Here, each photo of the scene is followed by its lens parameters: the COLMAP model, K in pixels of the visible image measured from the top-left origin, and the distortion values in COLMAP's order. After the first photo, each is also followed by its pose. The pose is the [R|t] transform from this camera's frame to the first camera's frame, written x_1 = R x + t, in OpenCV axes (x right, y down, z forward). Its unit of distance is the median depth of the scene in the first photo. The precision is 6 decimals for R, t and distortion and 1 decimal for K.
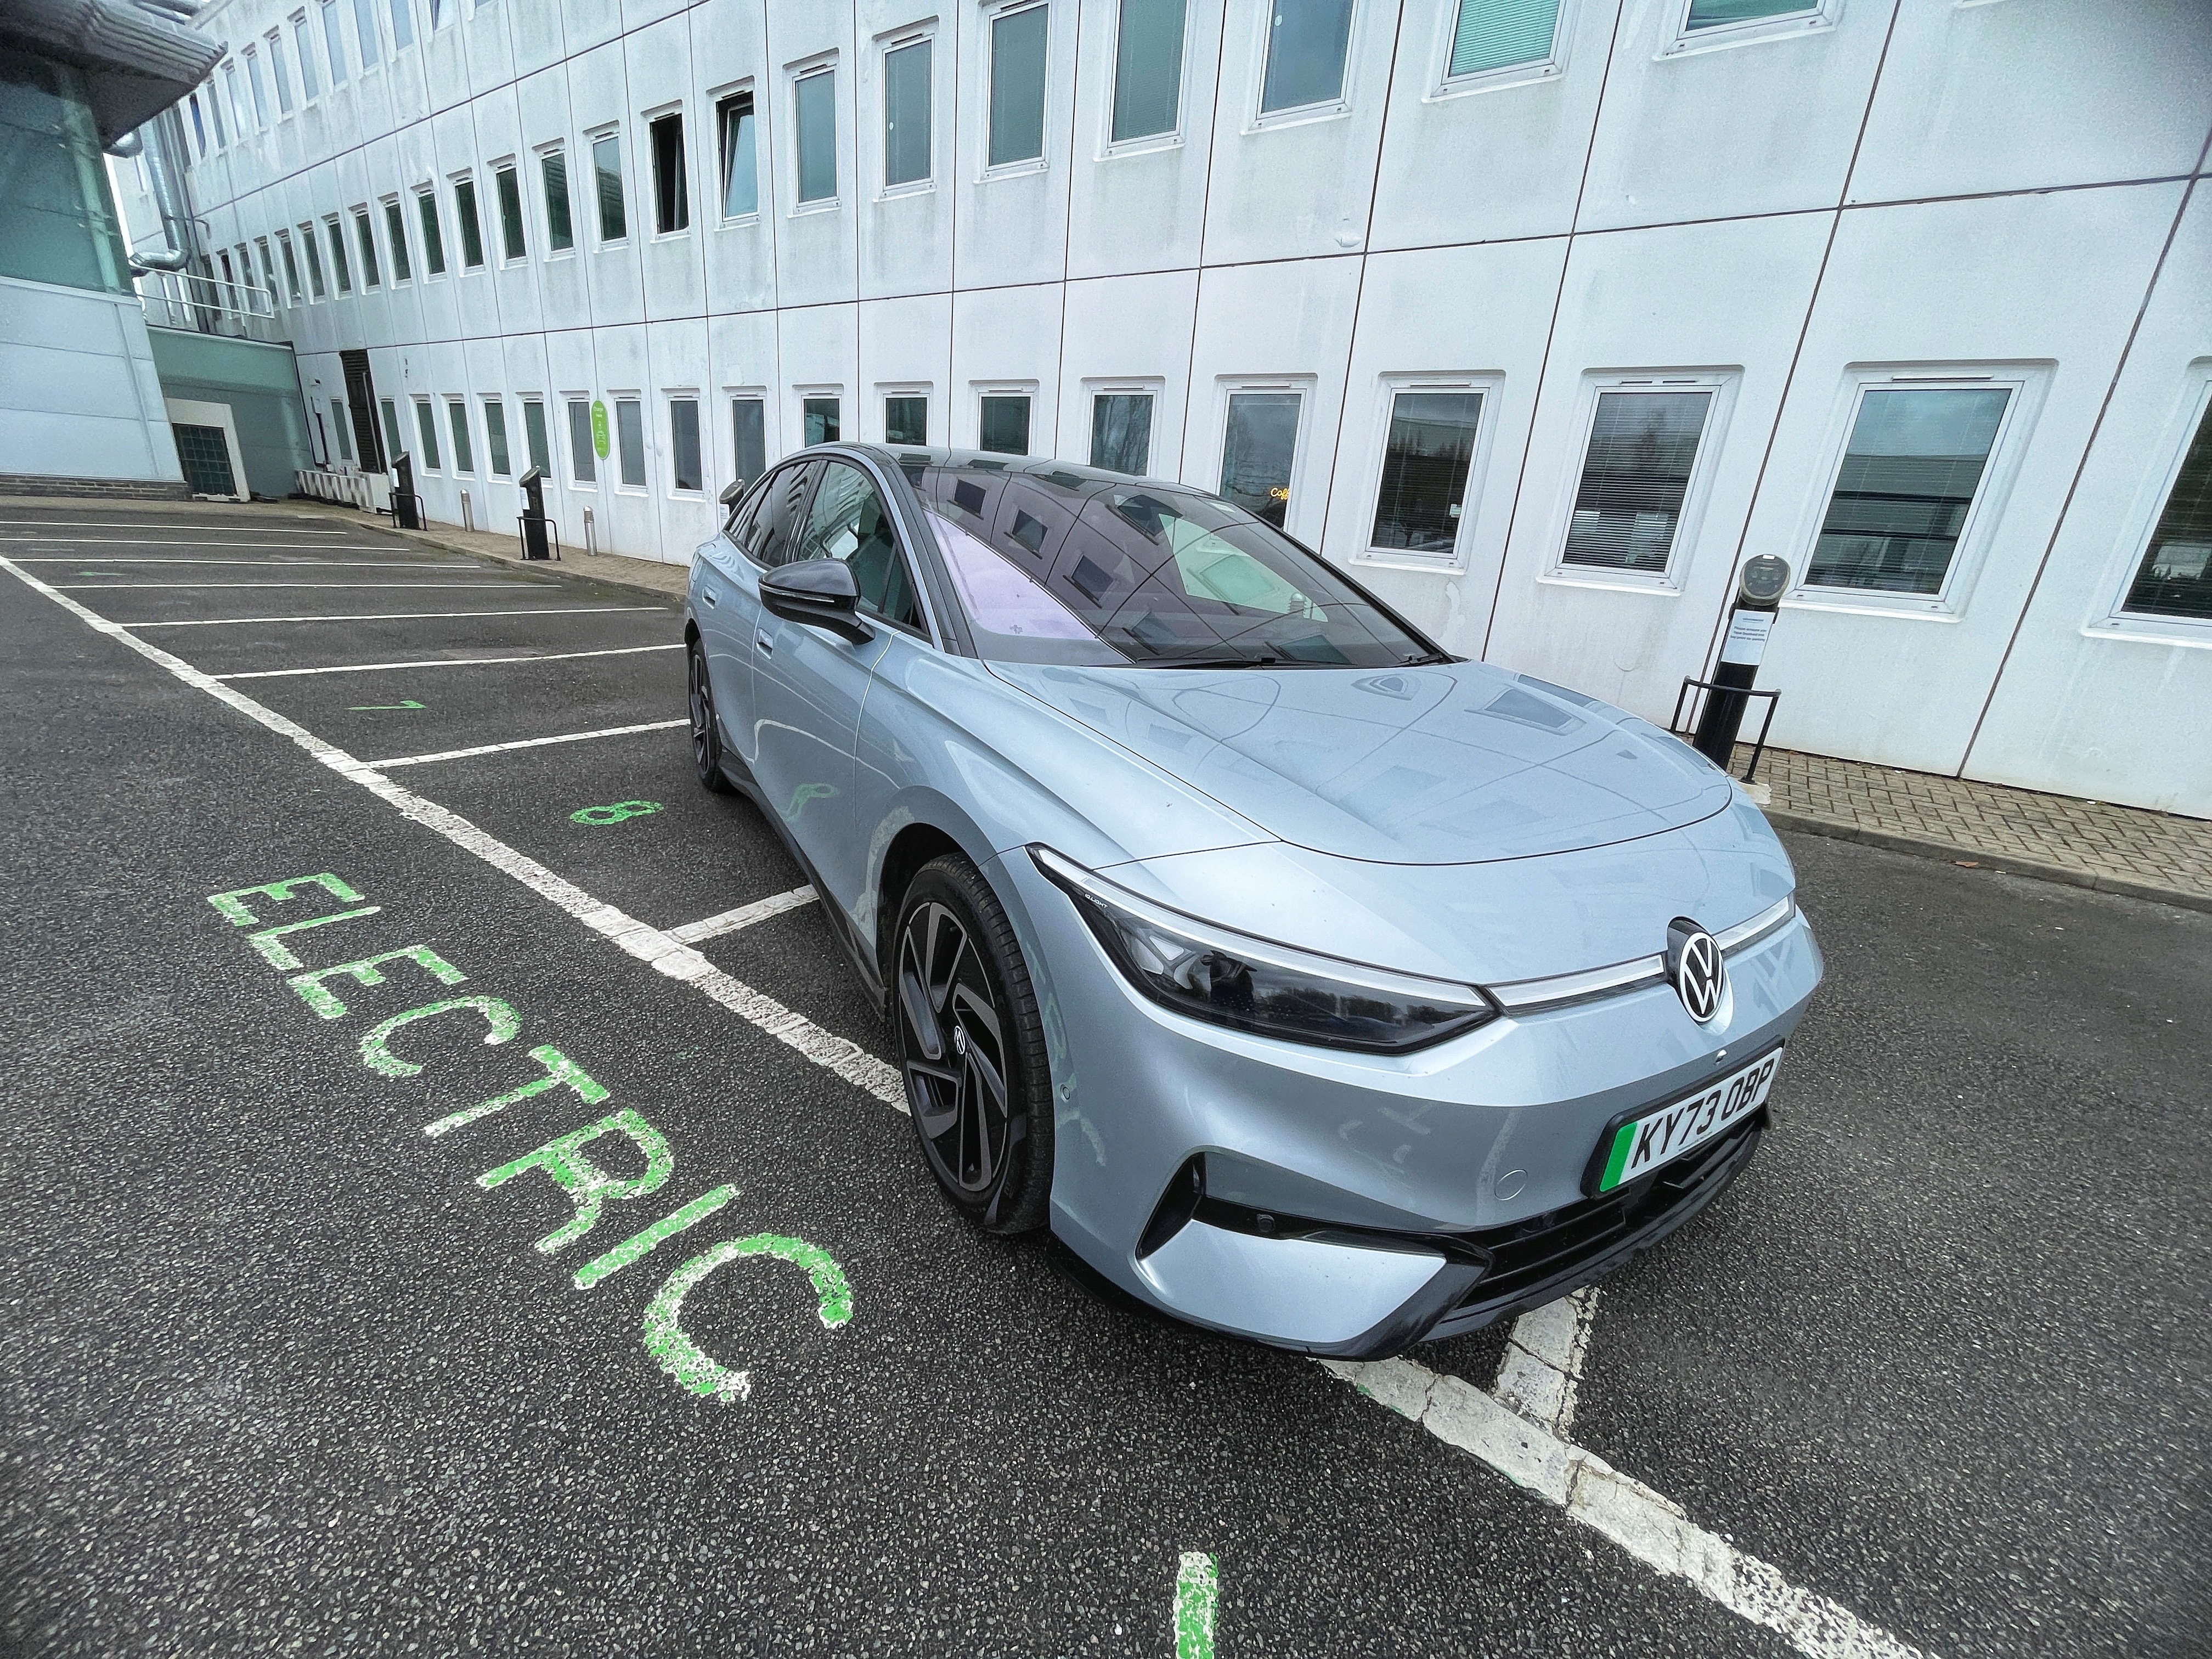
lens RADIAL K [[887.7, 0, 1103.2], [0, 887.7, 819.2], [0, 0, 1]] dist [-0.001248, 0.000790]
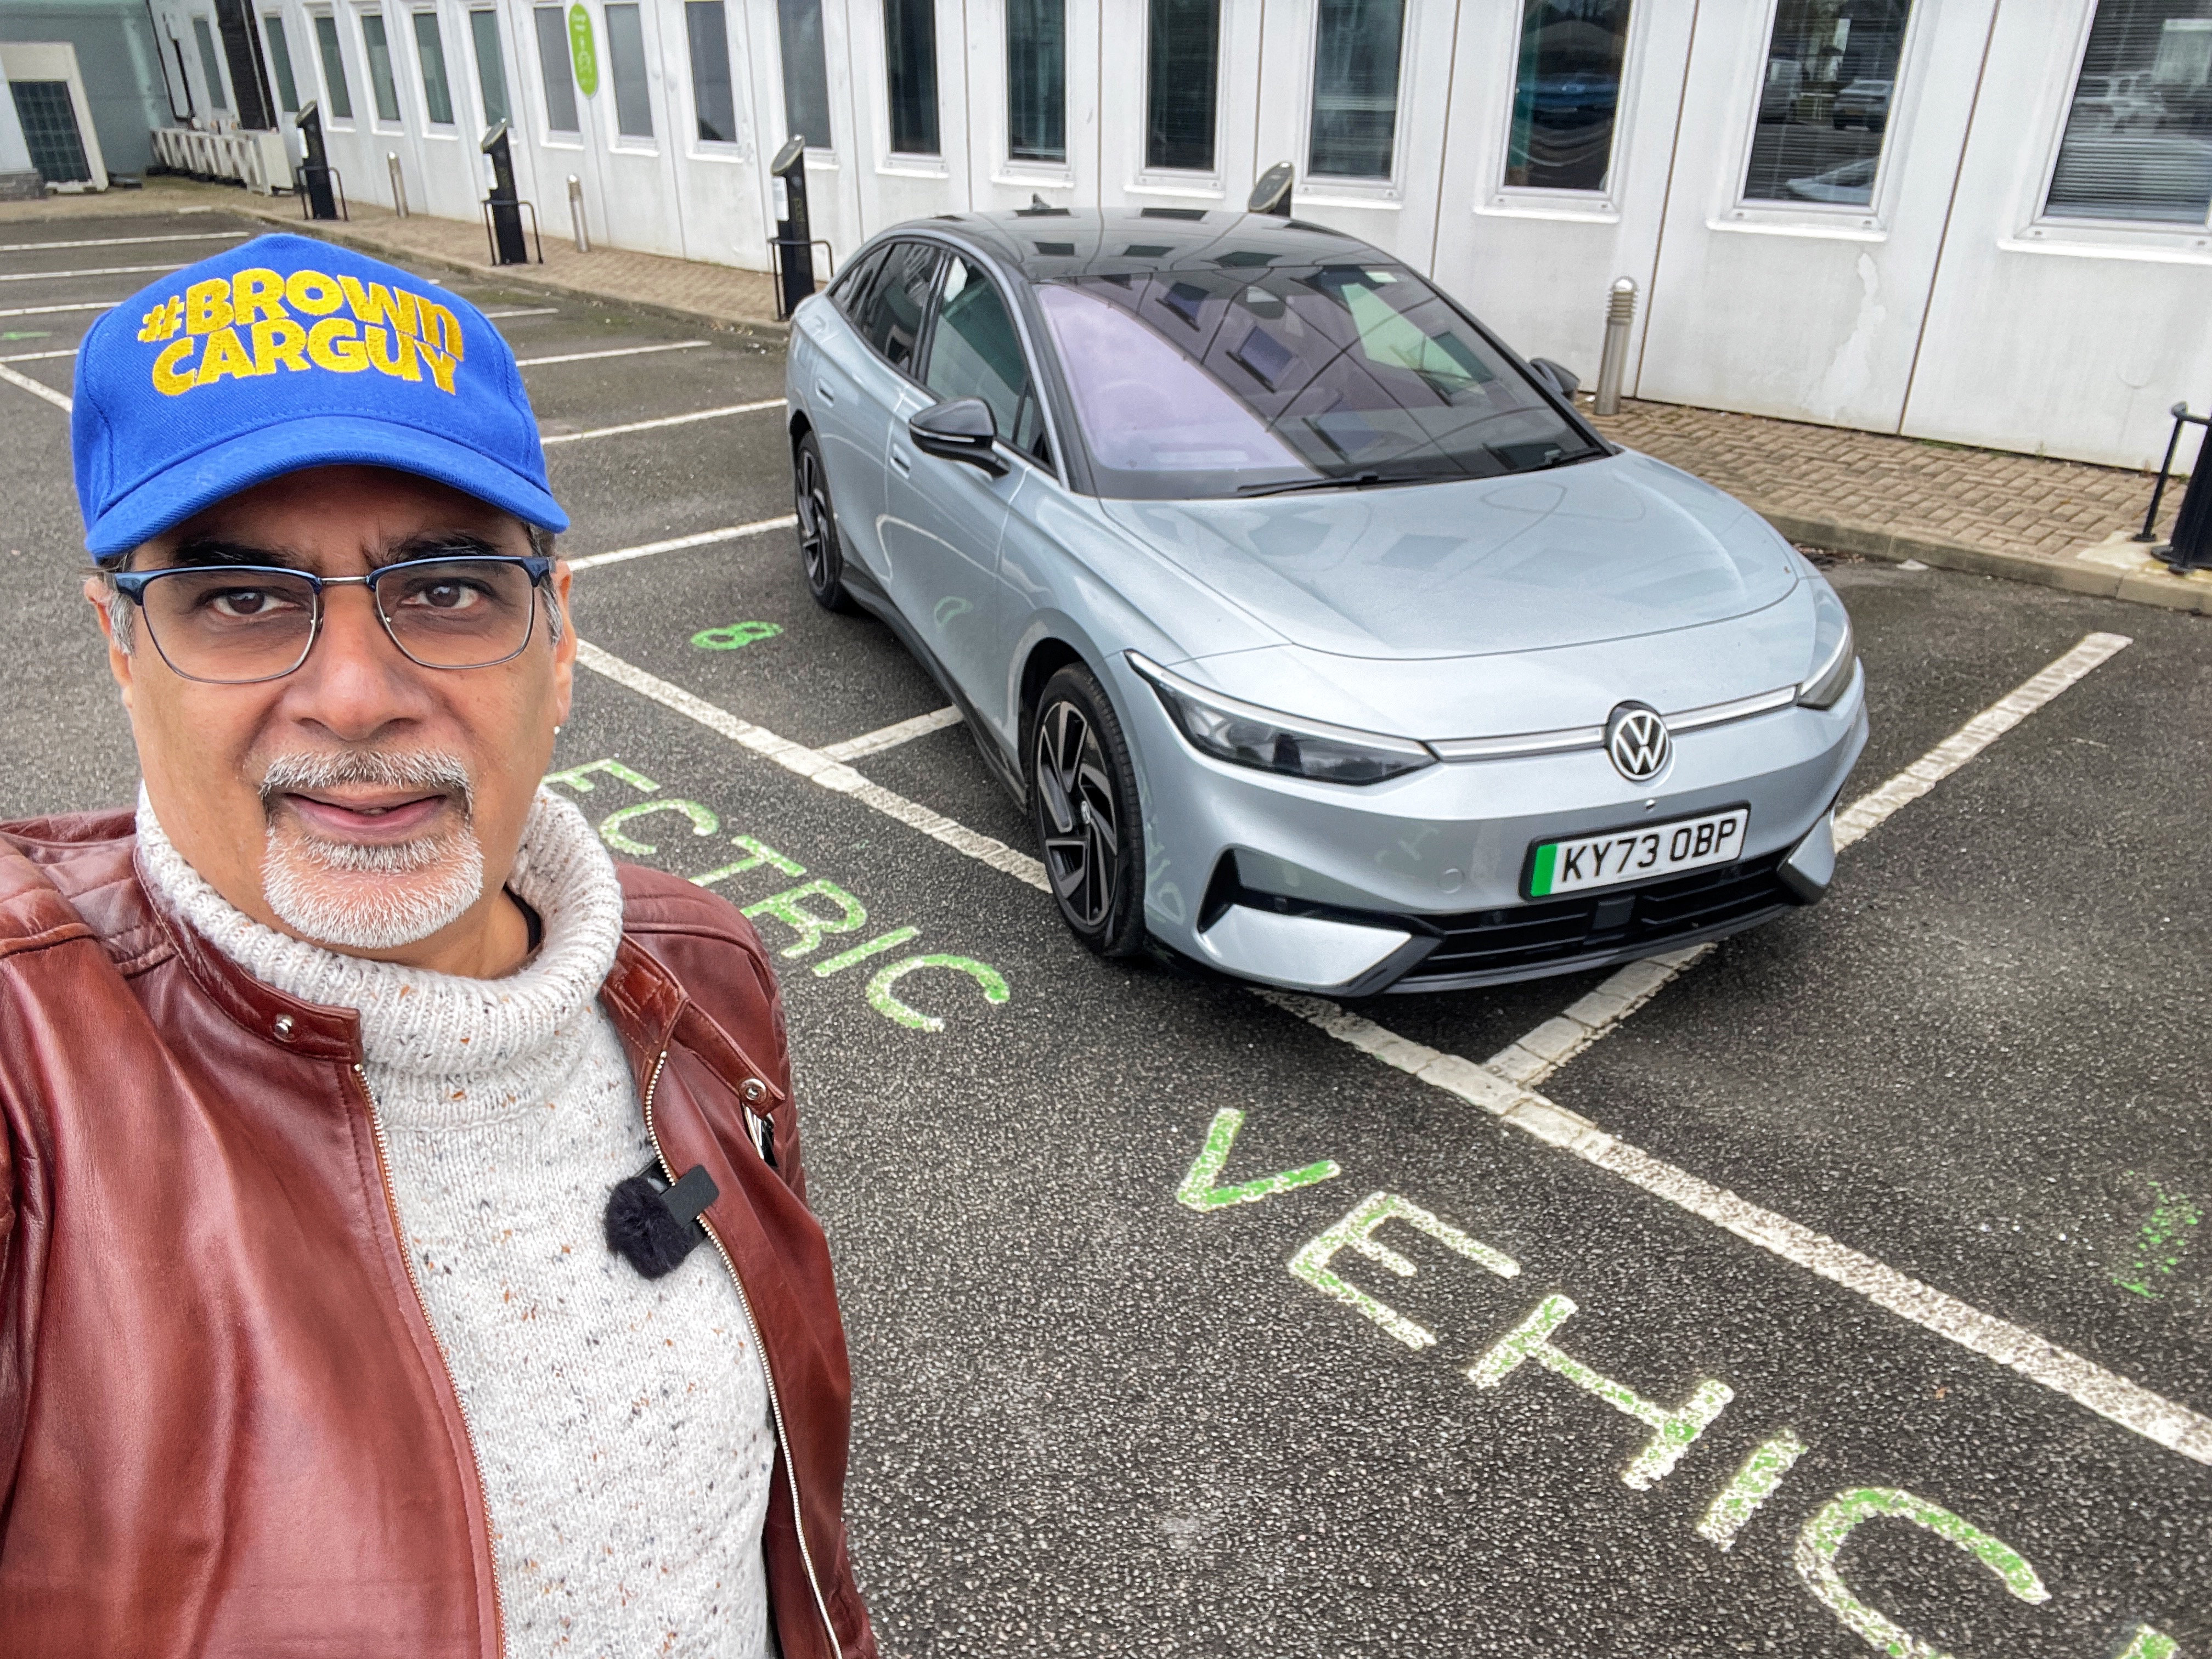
lens RADIAL K [[1547.6, 0, 1099.9], [0, 1547.6, 854.1], [0, 0, 1]] dist [0.074107, -0.069366]
pose [[0.982364, 0.010169, -0.186700, 0.181564], [0.015116, 0.990933, 0.133506, 0.010762], [0.186364, -0.133973, 0.973303, -0.770018]]
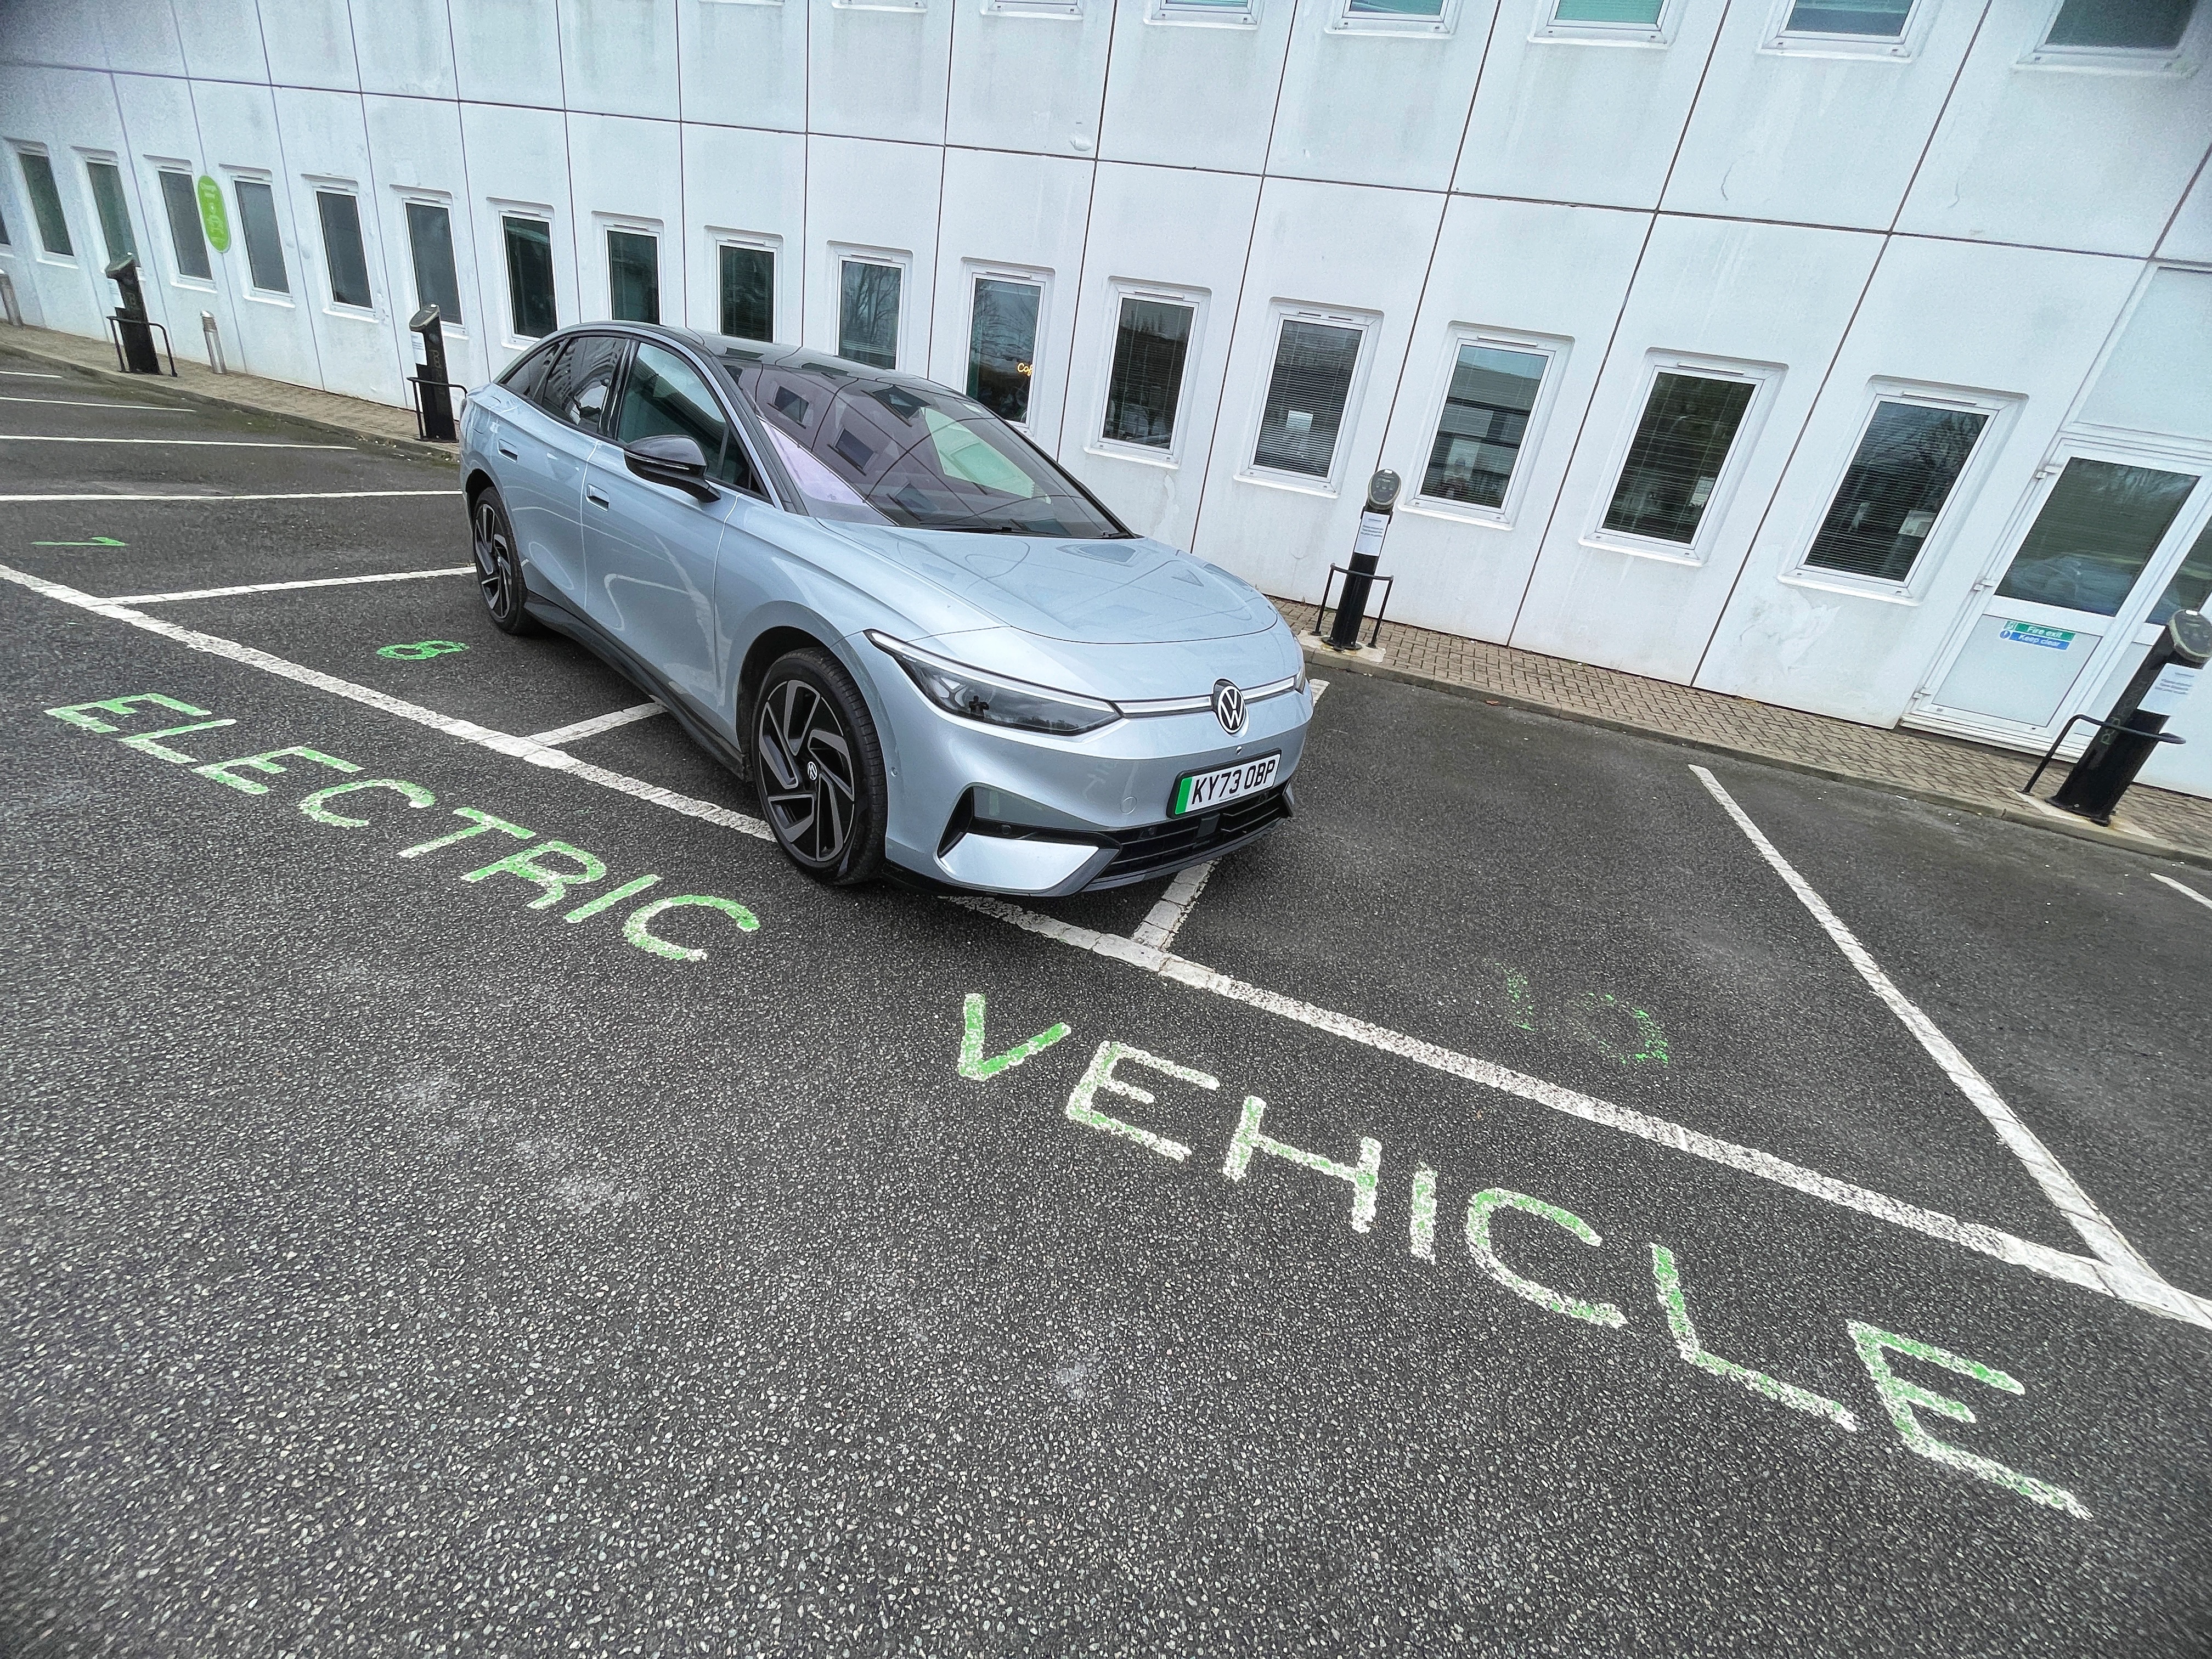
lens RADIAL K [[887.7, 0, 1103.2], [0, 887.7, 819.2], [0, 0, 1]] dist [-0.001248, 0.000790]
pose [[0.962935, -0.039145, 0.266880, -0.060504], [0.004688, 0.991692, 0.128546, 0.092109], [-0.269695, -0.122531, 0.955118, -0.431494]]
